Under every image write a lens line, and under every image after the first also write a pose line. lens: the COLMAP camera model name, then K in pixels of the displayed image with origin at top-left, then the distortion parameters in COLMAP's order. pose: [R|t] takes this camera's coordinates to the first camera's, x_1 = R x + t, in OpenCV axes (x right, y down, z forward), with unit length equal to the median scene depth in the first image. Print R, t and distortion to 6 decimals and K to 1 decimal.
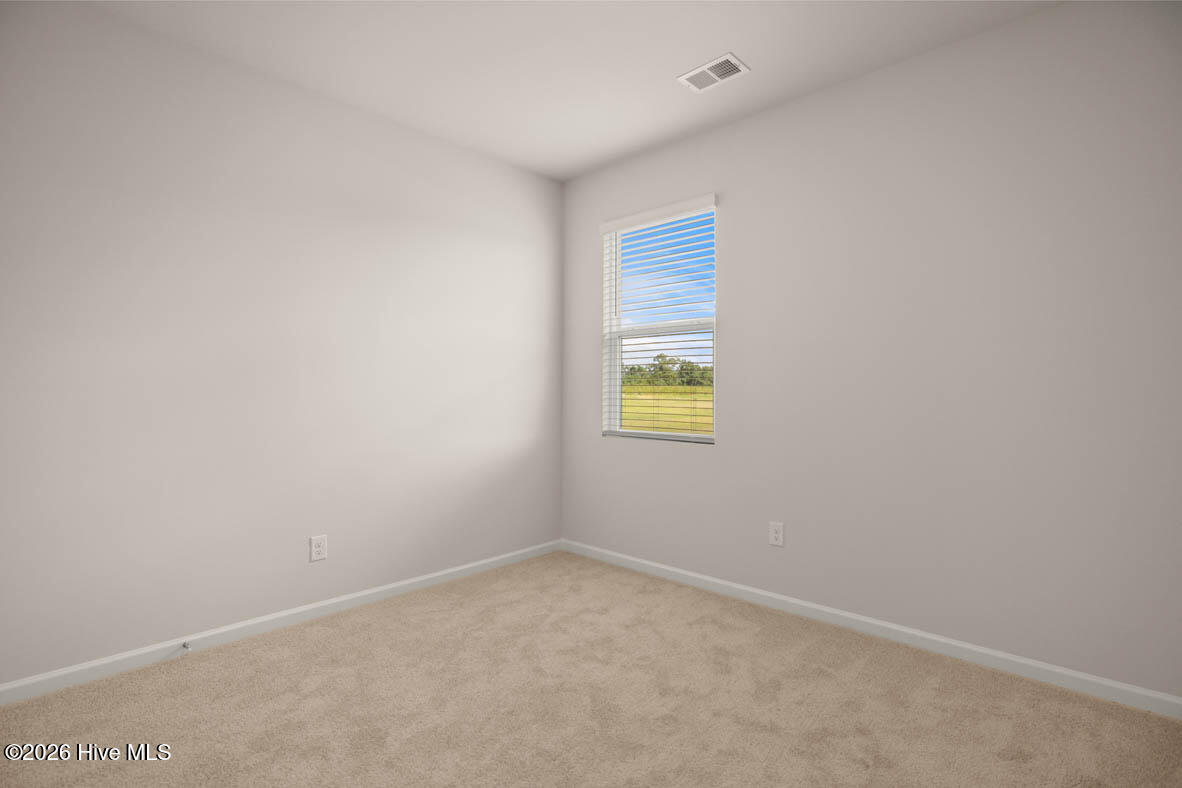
lens RADIAL K [[582.0, 0, 591.0], [0, 582.0, 394.0], [0, 0, 1]] dist [-0.003117, -0.000351]
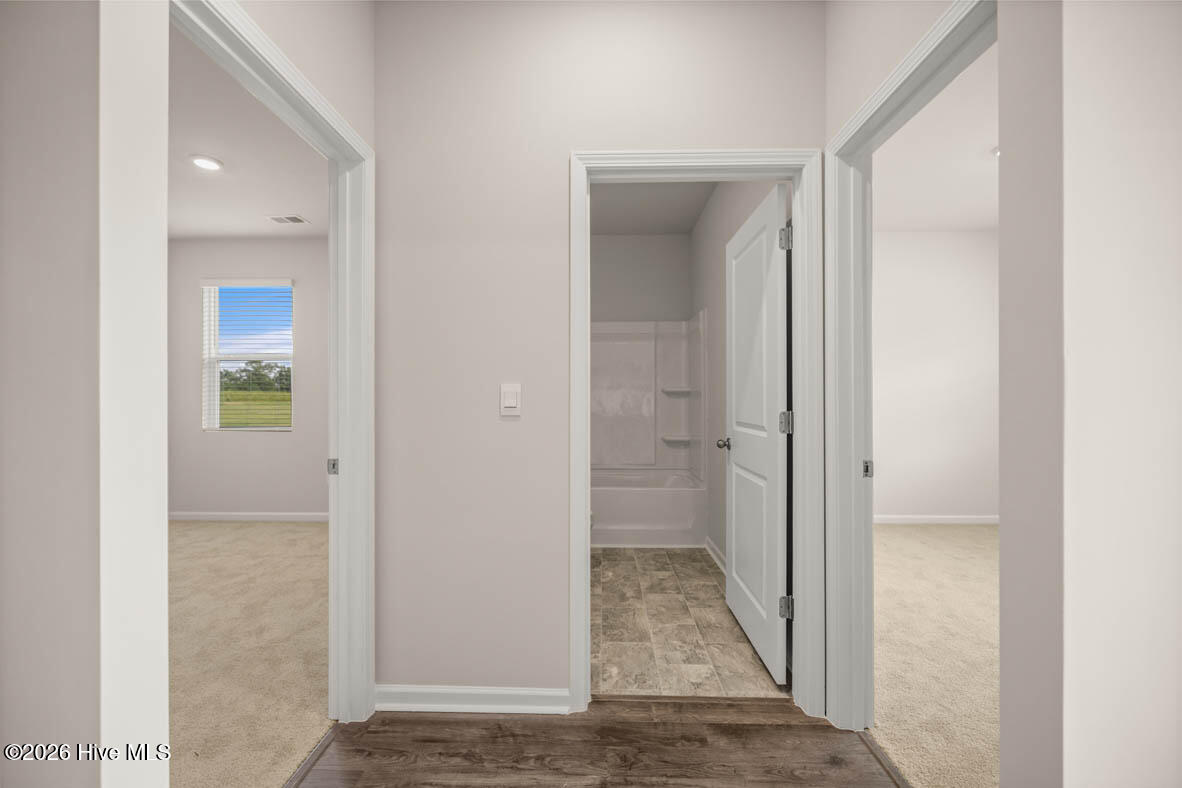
lens RADIAL K [[493.1, 0, 587.9], [0, 493.1, 385.0], [0, 0, 1]] dist [-0.002400, -0.000142]
pose [[0.755801, -0.000834, 0.654801, -0.077333], [0.018062, 0.999645, -0.019576, -0.001102], [-0.654552, 0.026622, 0.755548, -0.694856]]
